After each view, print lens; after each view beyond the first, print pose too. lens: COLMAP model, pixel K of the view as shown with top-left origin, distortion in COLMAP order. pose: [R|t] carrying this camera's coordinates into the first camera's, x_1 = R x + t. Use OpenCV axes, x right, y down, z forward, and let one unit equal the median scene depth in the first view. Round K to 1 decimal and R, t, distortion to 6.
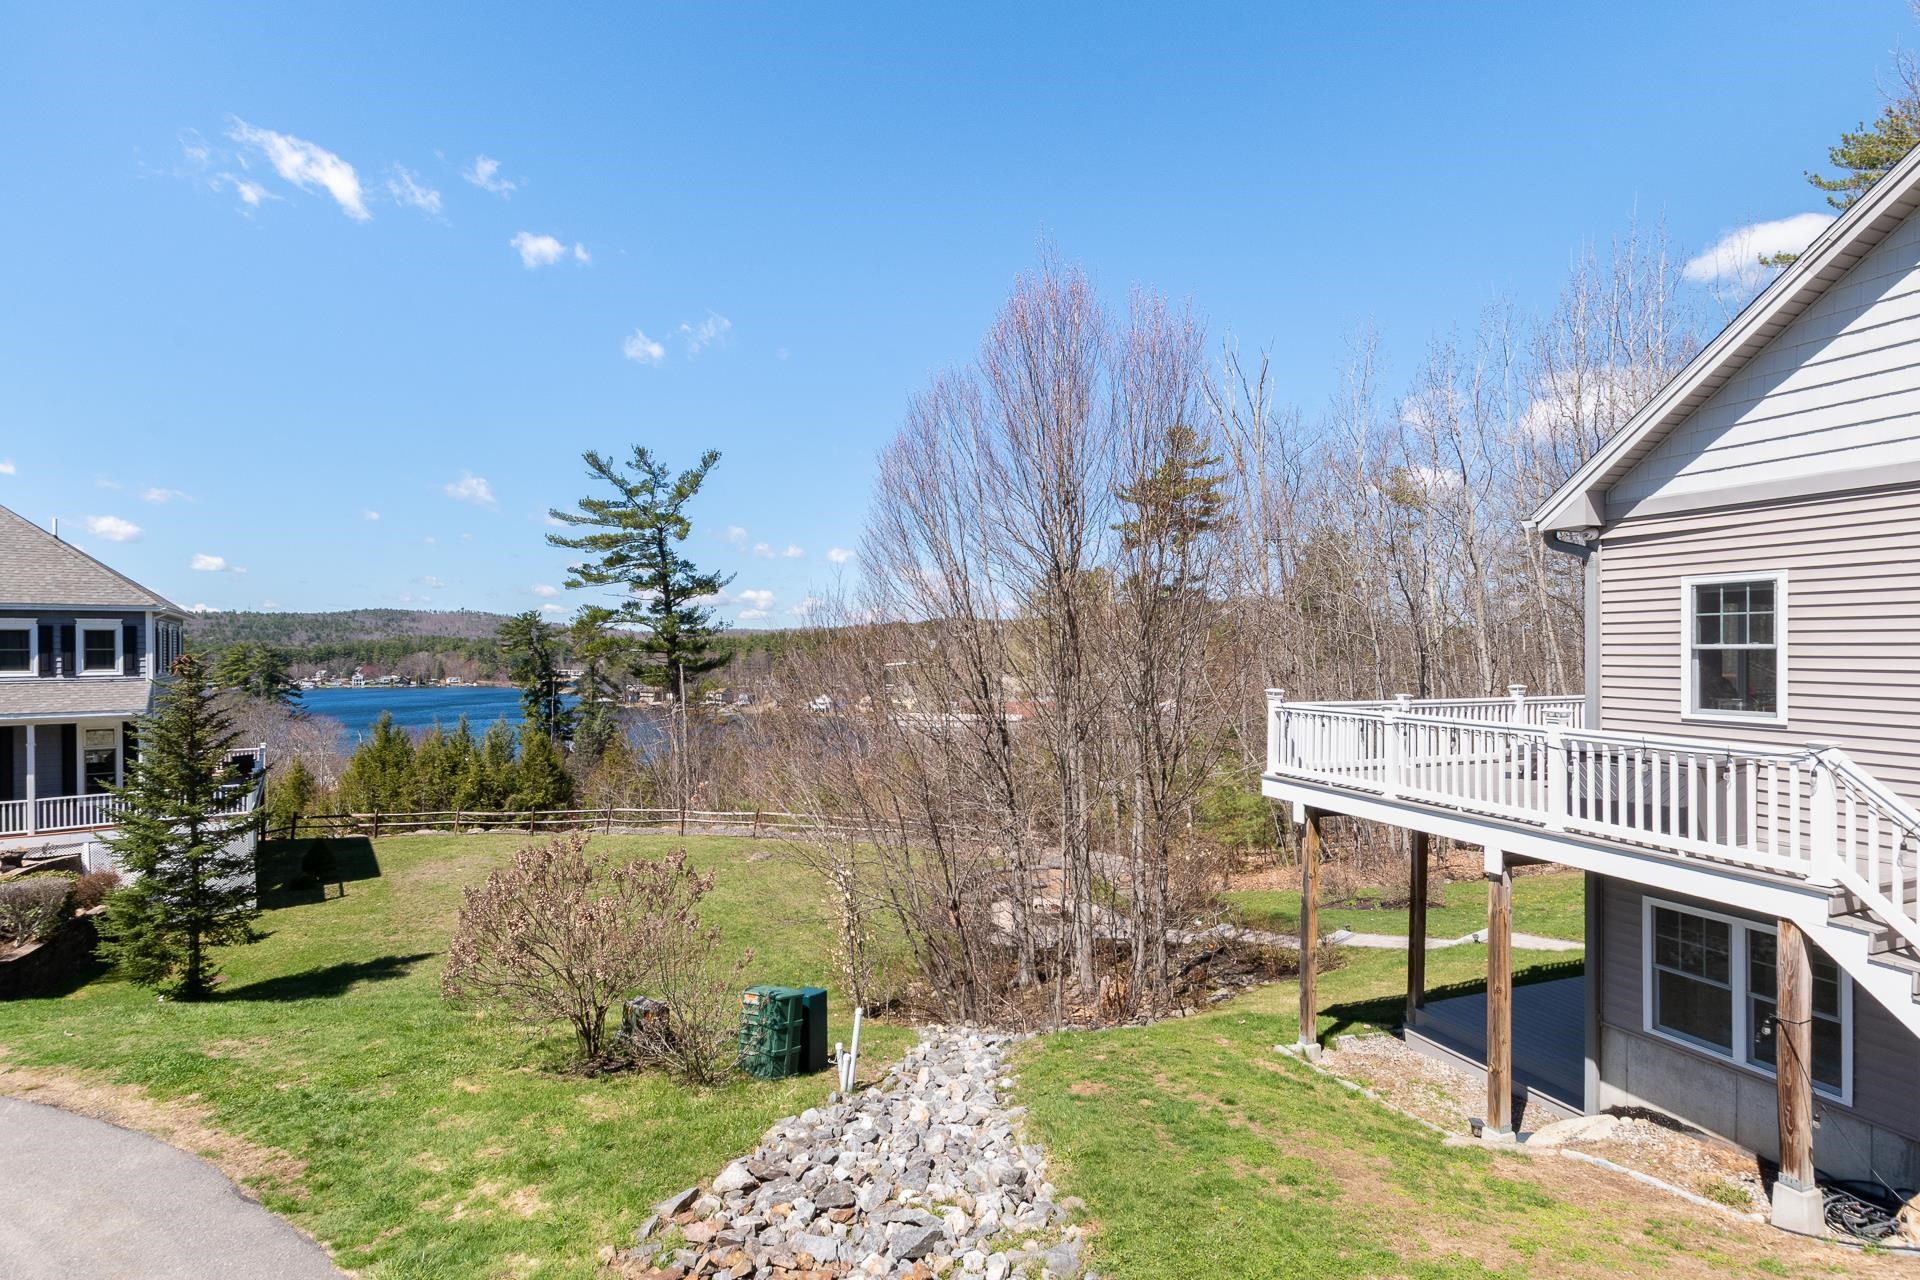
lens RADIAL K [[903.6, 0, 979.7], [0, 903.6, 650.6], [0, 0, 1]] dist [-0.000949, -0.000445]
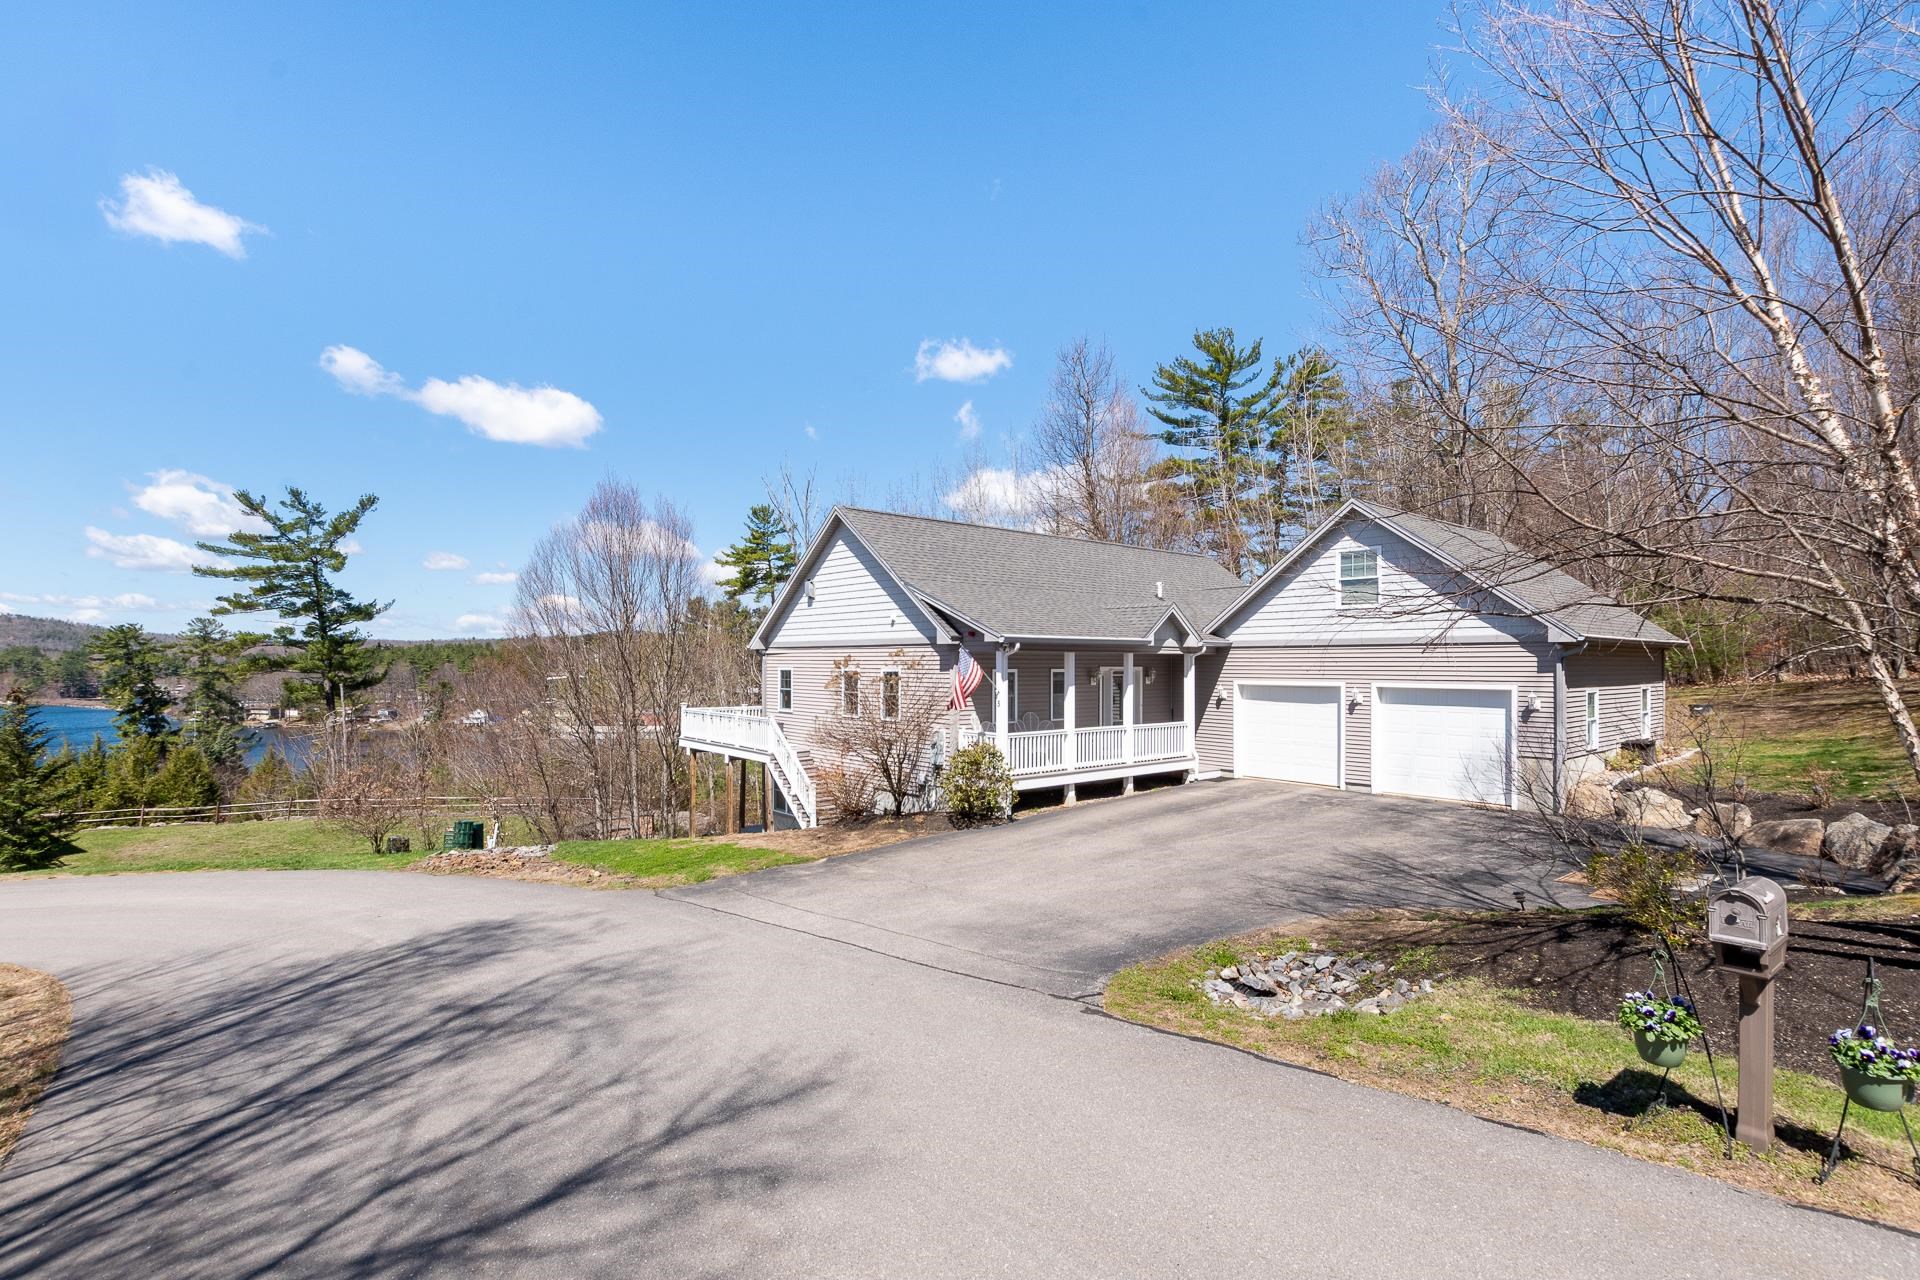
lens RADIAL K [[903.6, 0, 979.7], [0, 903.6, 650.6], [0, 0, 1]] dist [-0.000949, -0.000445]
pose [[0.944336, 0.002436, 0.328972, 0.293827], [0.000188, 0.999968, -0.007943, -0.087049], [-0.328981, 0.007563, 0.944306, -1.732676]]
